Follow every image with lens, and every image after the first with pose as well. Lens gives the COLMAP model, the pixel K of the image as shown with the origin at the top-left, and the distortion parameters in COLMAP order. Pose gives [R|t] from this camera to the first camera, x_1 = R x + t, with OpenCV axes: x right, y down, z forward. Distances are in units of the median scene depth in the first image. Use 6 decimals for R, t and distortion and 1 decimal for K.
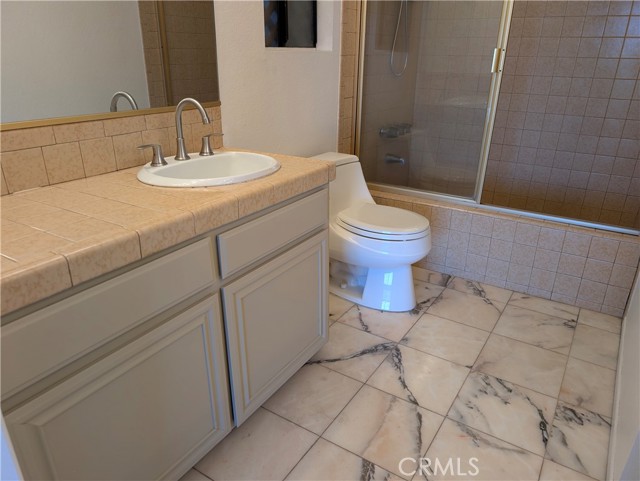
lens RADIAL K [[455.9, 0, 316.9], [0, 455.9, 239.4], [0, 0, 1]] dist [-0.009795, -0.000976]
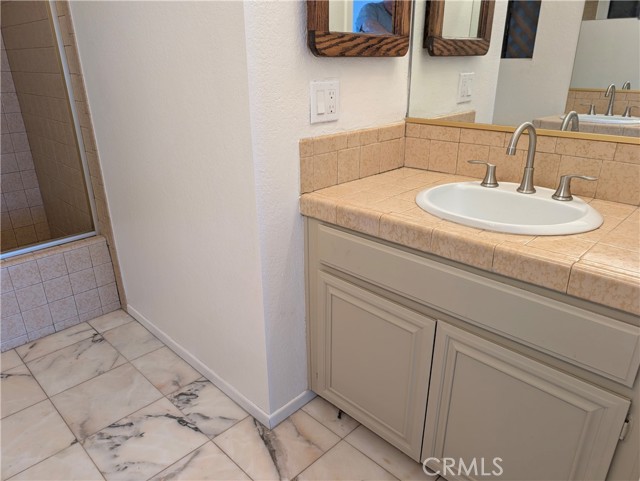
lens RADIAL K [[455.9, 0, 318.2], [0, 455.9, 244.6], [0, 0, 1]] dist [-0.009795, -0.000976]
pose [[0.201395, -0.374110, 0.905253, -0.195412], [0.380286, 0.881557, 0.279714, -0.103790], [-0.902675, 0.287922, 0.319810, 0.218644]]
